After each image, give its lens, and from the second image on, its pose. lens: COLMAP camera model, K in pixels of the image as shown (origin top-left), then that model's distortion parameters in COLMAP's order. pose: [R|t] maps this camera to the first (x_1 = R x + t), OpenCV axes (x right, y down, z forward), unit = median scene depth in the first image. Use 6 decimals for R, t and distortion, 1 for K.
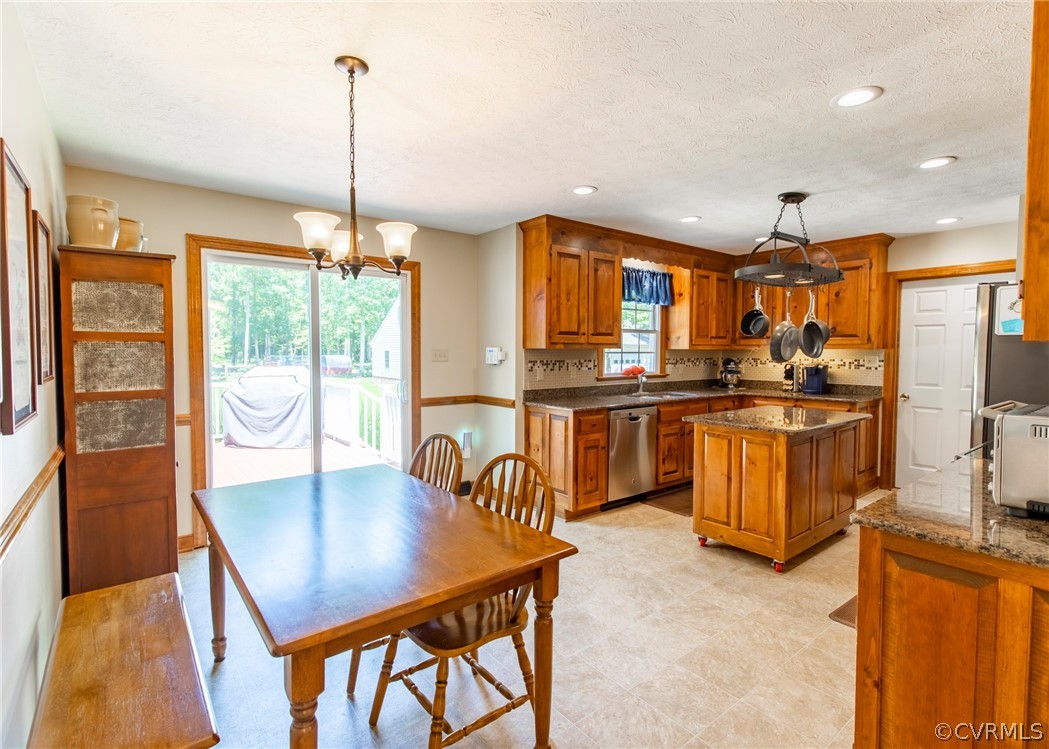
lens RADIAL K [[501.2, 0, 514.2], [0, 501.2, 369.6], [0, 0, 1]] dist [0.004328, -0.000033]
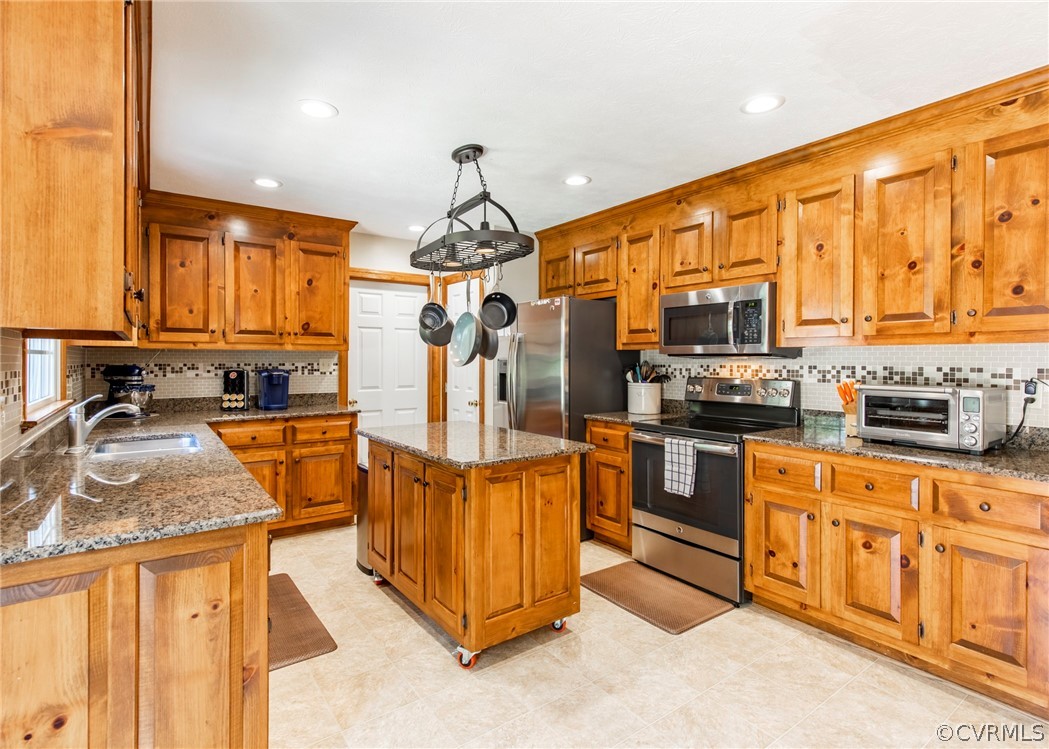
lens RADIAL K [[520.4, 0, 516.8], [0, 520.4, 365.4], [0, 0, 1]] dist [0.006393, -0.000564]
pose [[0.038786, -0.013705, 0.999154, -0.194813], [0.036183, 0.999269, 0.012302, -0.016551], [-0.998592, 0.035675, 0.039253, 0.698016]]
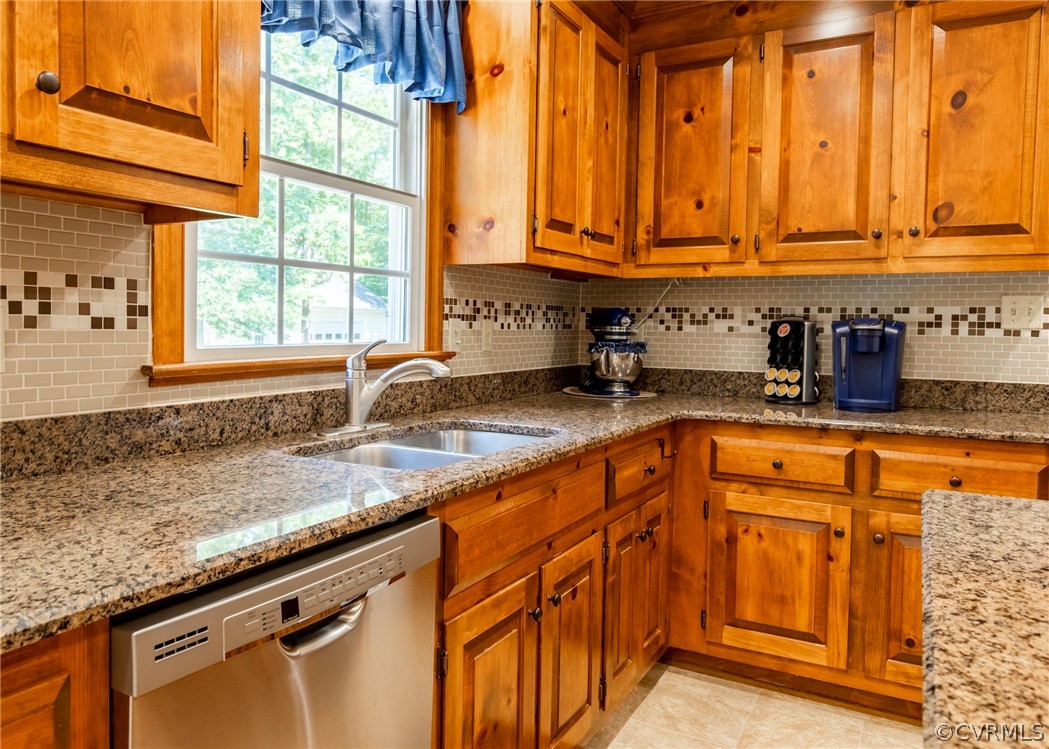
lens RADIAL K [[783.3, 0, 457.7], [0, 783.3, 354.4], [0, 0, 1]] dist [0.001000, -0.001814]
pose [[0.931706, -0.003206, 0.363199, 0.179781], [0.001606, 0.999988, 0.004705, 0.009803], [-0.363210, -0.003801, 0.931700, 0.709137]]
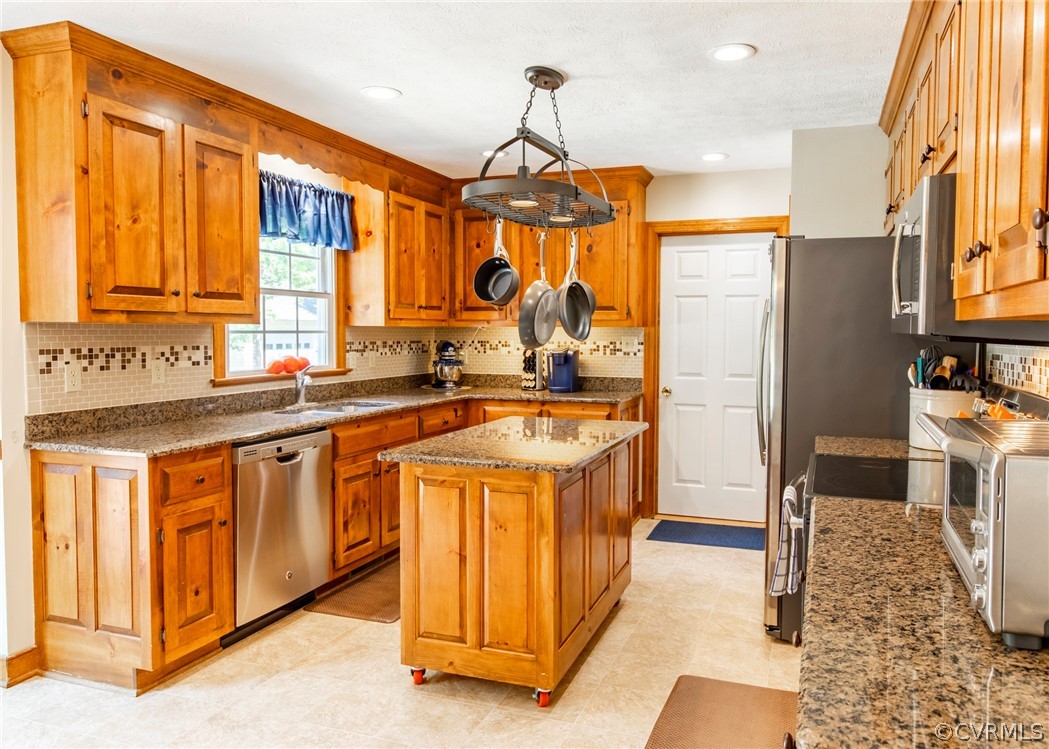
lens RADIAL K [[732.2, 0, 563.9], [0, 732.2, 363.1], [0, 0, 1]] dist [0.008800, -0.001344]
pose [[0.836714, -0.022617, 0.547172, 0.059477], [0.018152, 0.999743, 0.013567, -0.005876], [-0.547339, -0.001419, 0.836910, 0.185516]]
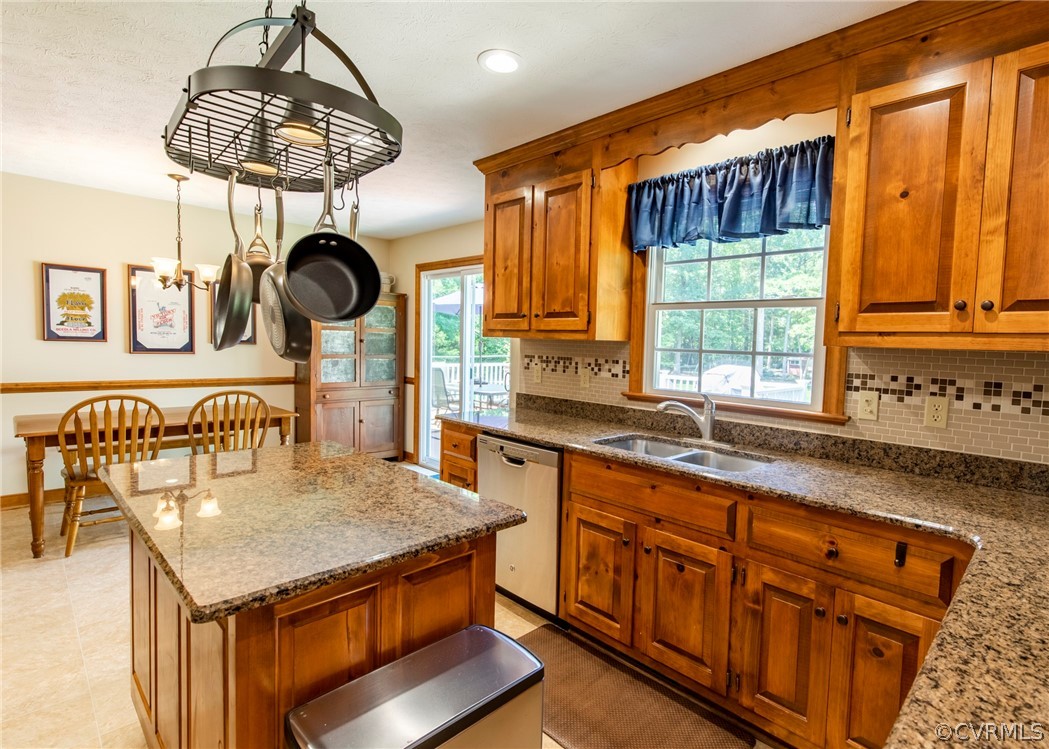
lens RADIAL K [[521.0, 0, 573.1], [0, 521.0, 371.7], [0, 0, 1]] dist [0.005410, 0.000137]
pose [[0.159963, 0.057508, -0.985446, 0.785065], [-0.070978, 0.996388, 0.046625, -0.032824], [0.984568, 0.062487, 0.163467, 0.910961]]
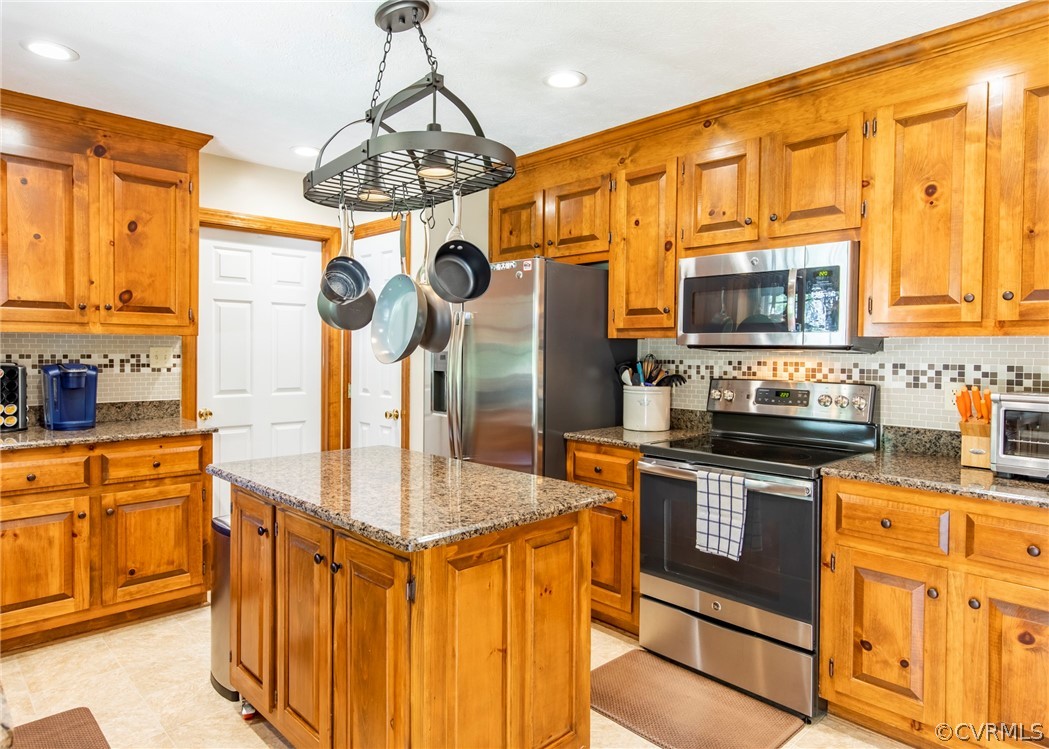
lens RADIAL K [[650.4, 0, 517.6], [0, 650.4, 364.6], [0, 0, 1]] dist [0.004464, 0.001044]
pose [[-0.100889, -0.026680, 0.994540, -0.059326], [0.028623, 0.999149, 0.029707, -0.020498], [-0.994486, 0.031464, -0.100039, 0.744009]]
